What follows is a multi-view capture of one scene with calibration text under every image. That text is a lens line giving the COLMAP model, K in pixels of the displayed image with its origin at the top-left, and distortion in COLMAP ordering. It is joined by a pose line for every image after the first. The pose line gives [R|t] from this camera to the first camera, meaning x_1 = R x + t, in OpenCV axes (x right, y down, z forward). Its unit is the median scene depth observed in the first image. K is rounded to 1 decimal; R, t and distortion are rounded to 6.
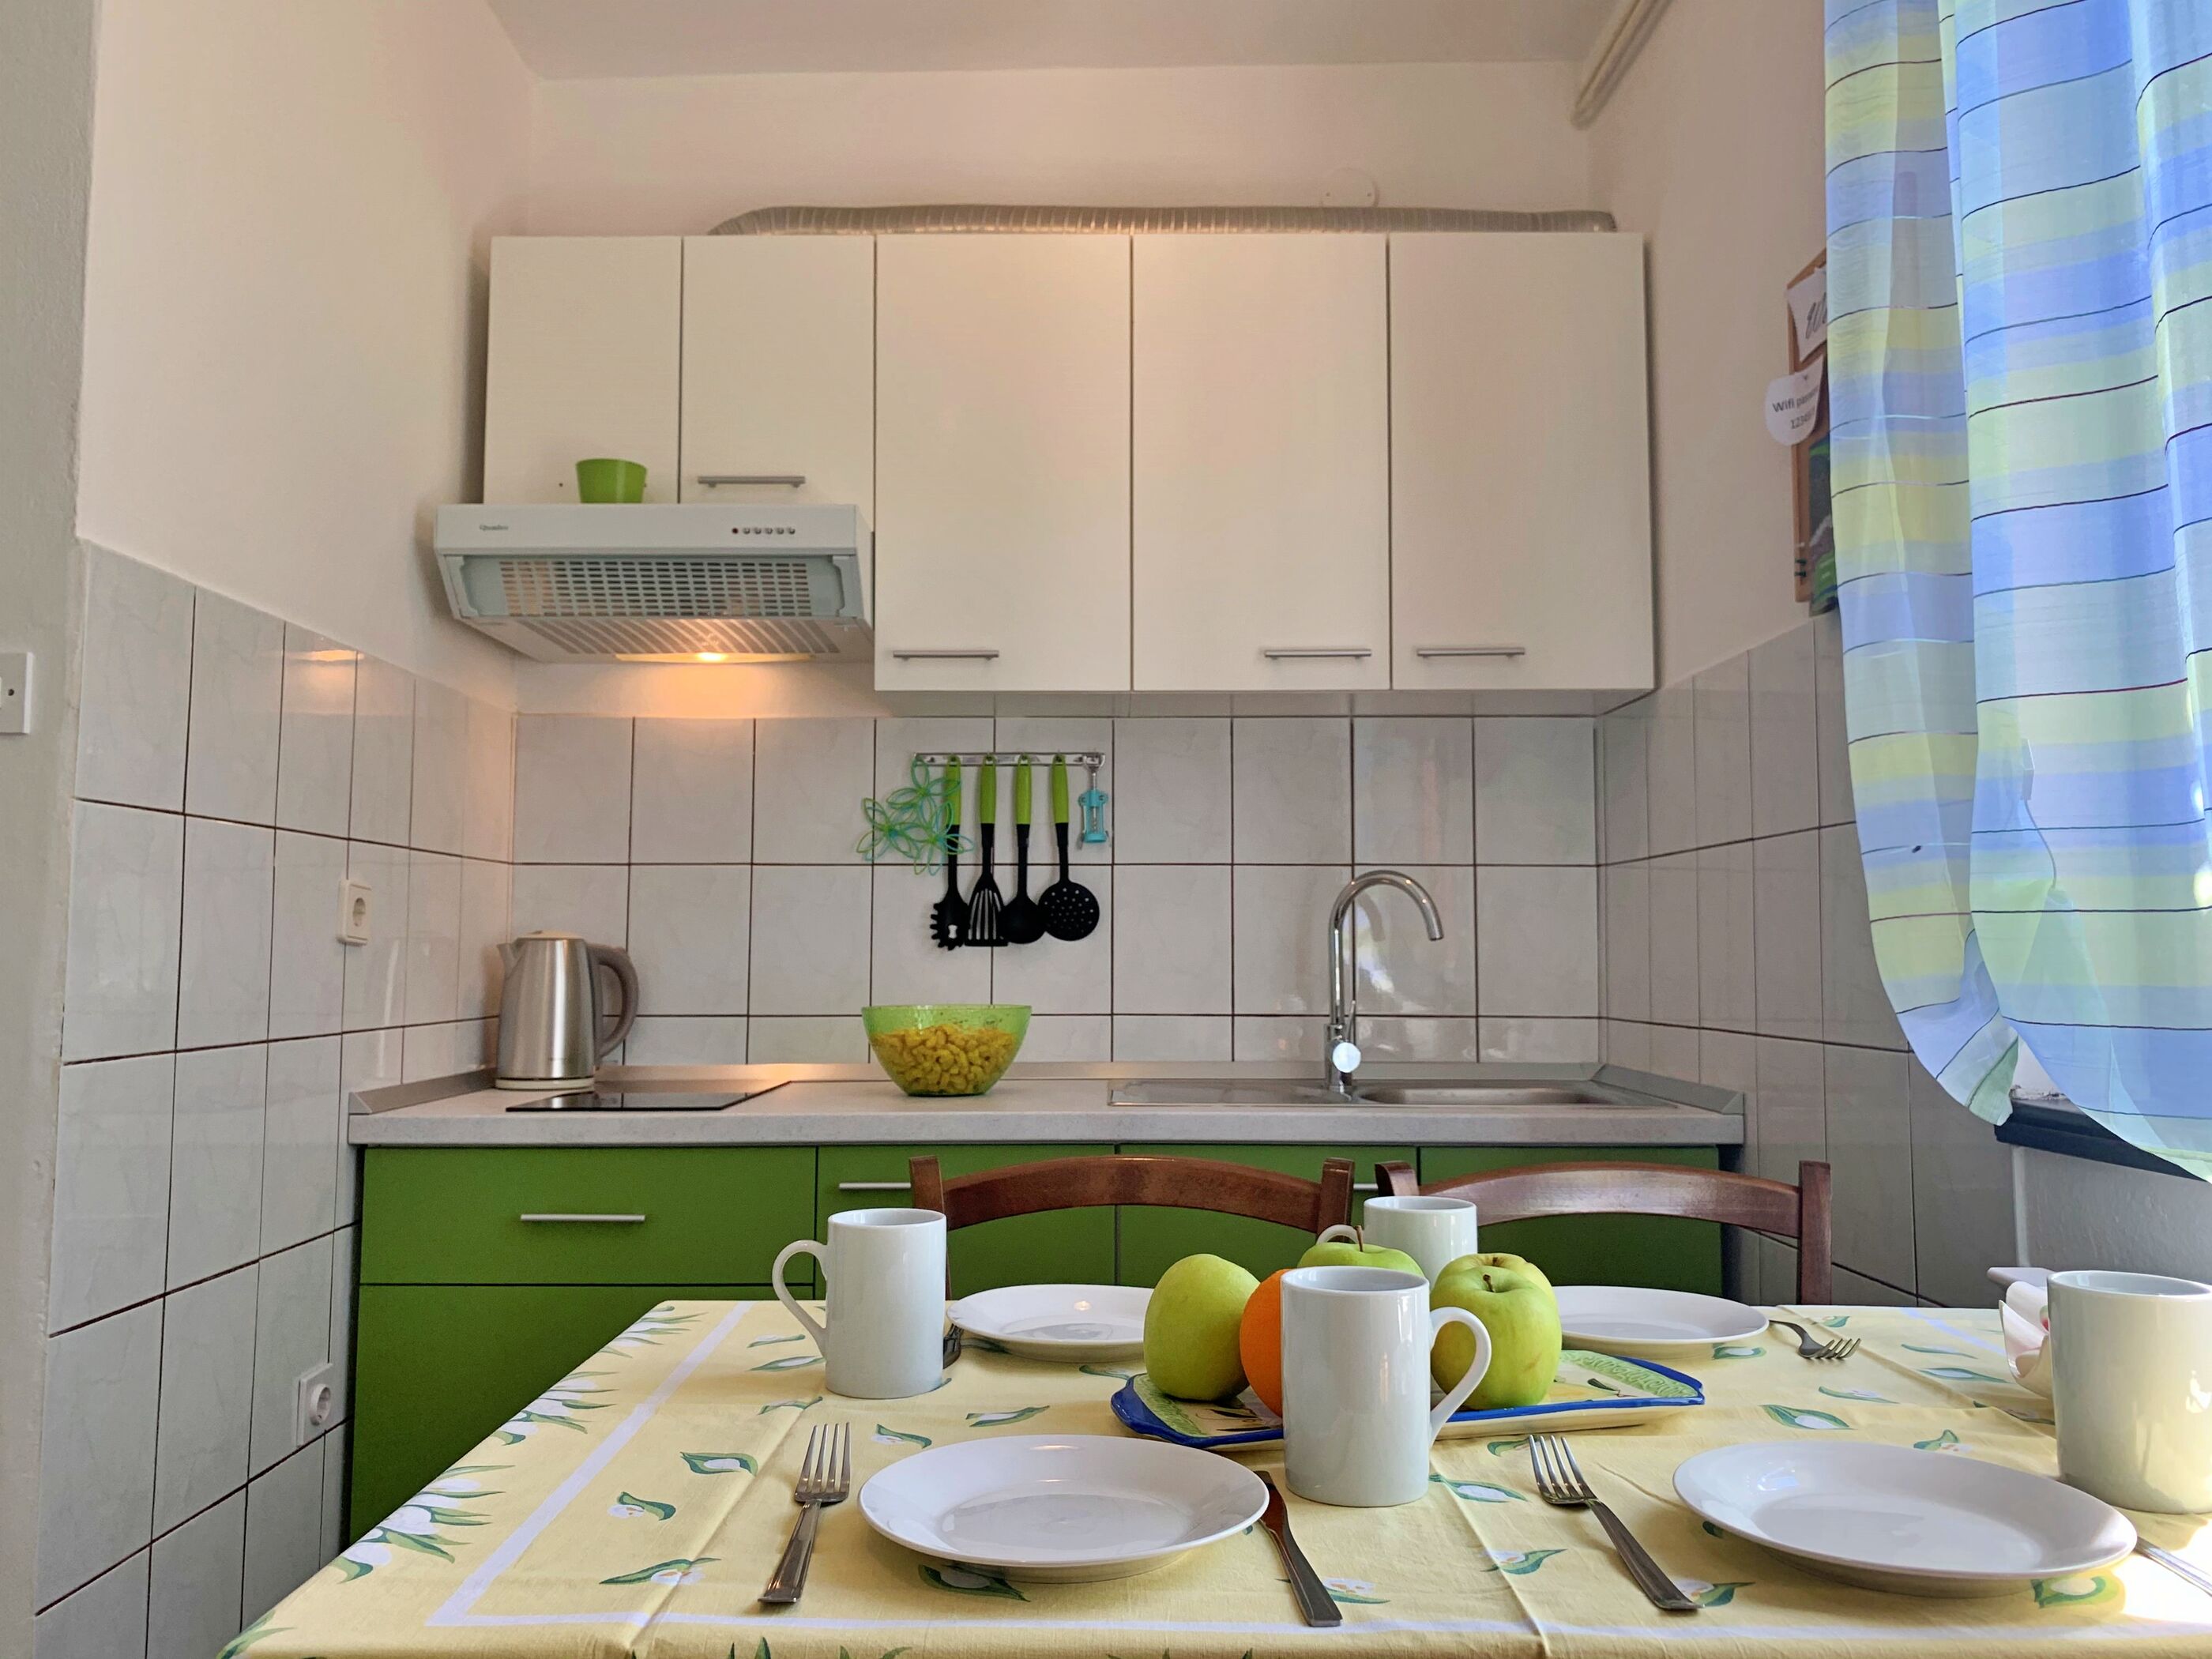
lens RADIAL K [[1716.8, 0, 1124.7], [0, 1716.8, 809.0], [0, 0, 1]] dist [0.033231, -0.040232]
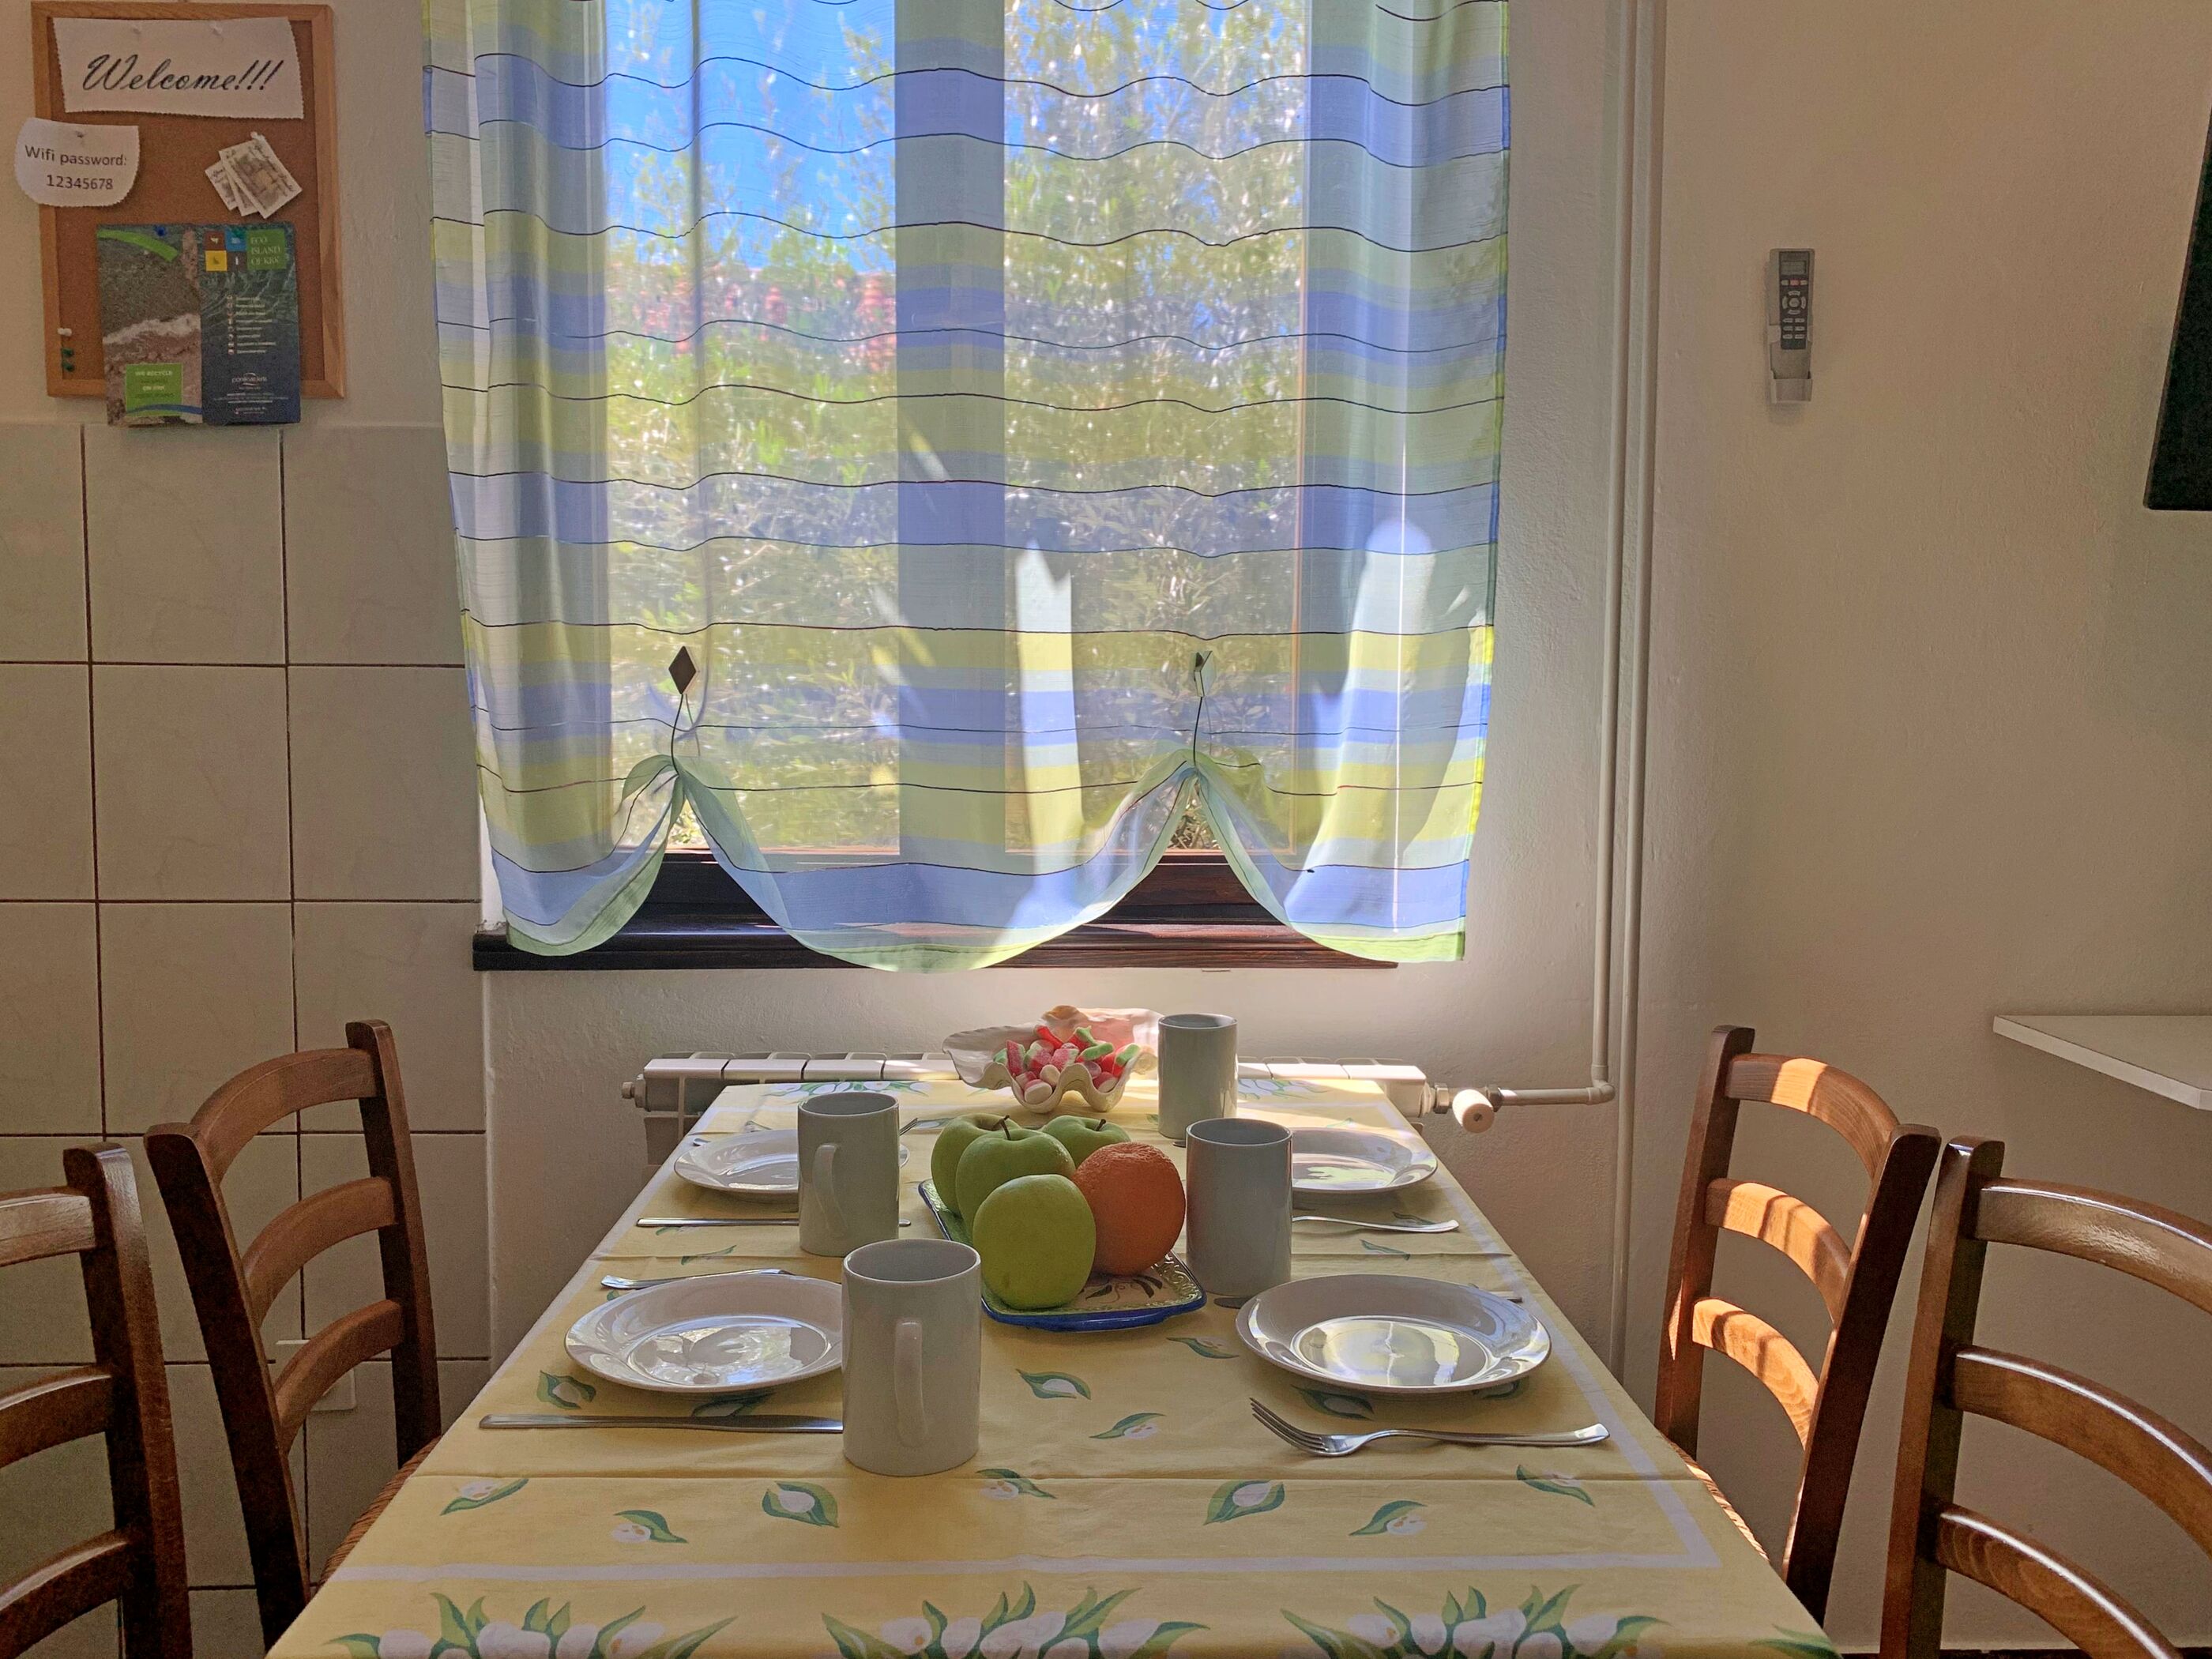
lens RADIAL K [[1716.8, 0, 1096.1], [0, 1716.8, 845.0], [0, 0, 1]] dist [0.033231, -0.040232]
pose [[-0.013965, -0.094083, 0.995466, -0.399230], [-0.094316, 0.991249, 0.092361, -0.022040], [-0.995444, -0.092598, -0.022716, 0.392156]]
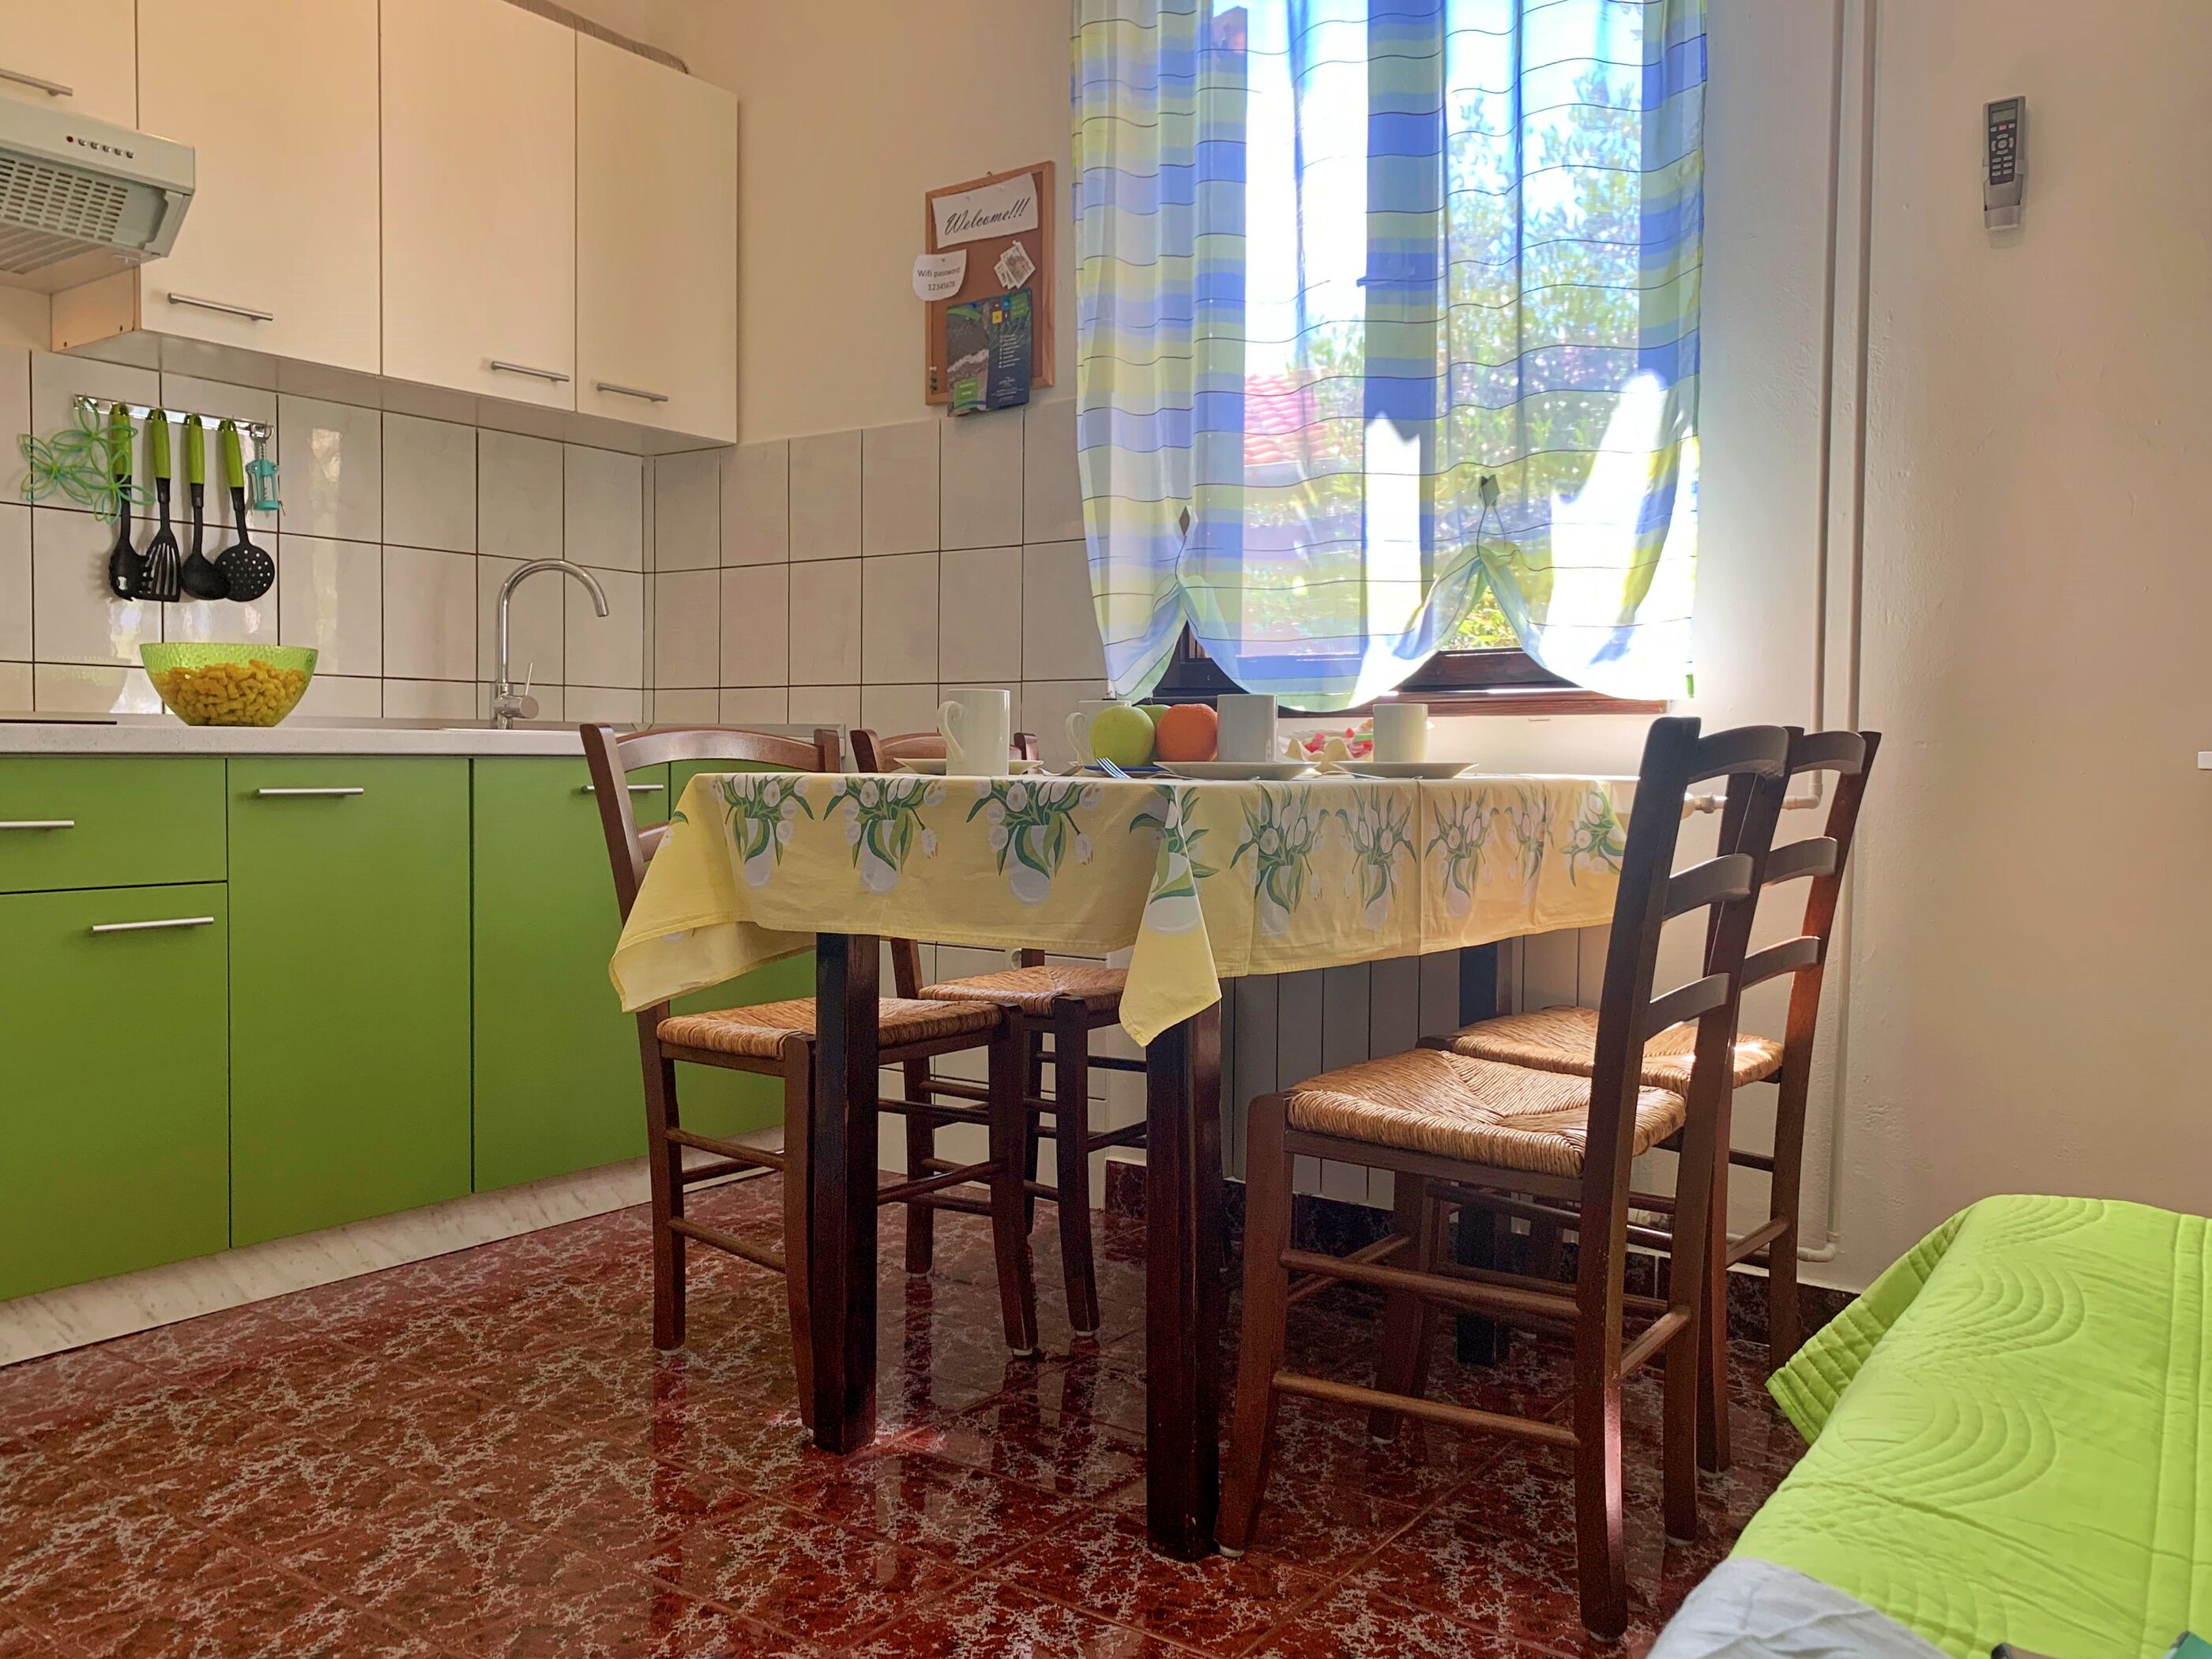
lens RADIAL K [[1716.8, 0, 1115.6], [0, 1716.8, 843.4], [0, 0, 1]] dist [0.033231, -0.040232]
pose [[0.597557, -0.038121, 0.800920, -0.627719], [-0.076068, 0.991669, 0.103954, 0.080659], [-0.798210, -0.123043, 0.589679, -0.086900]]
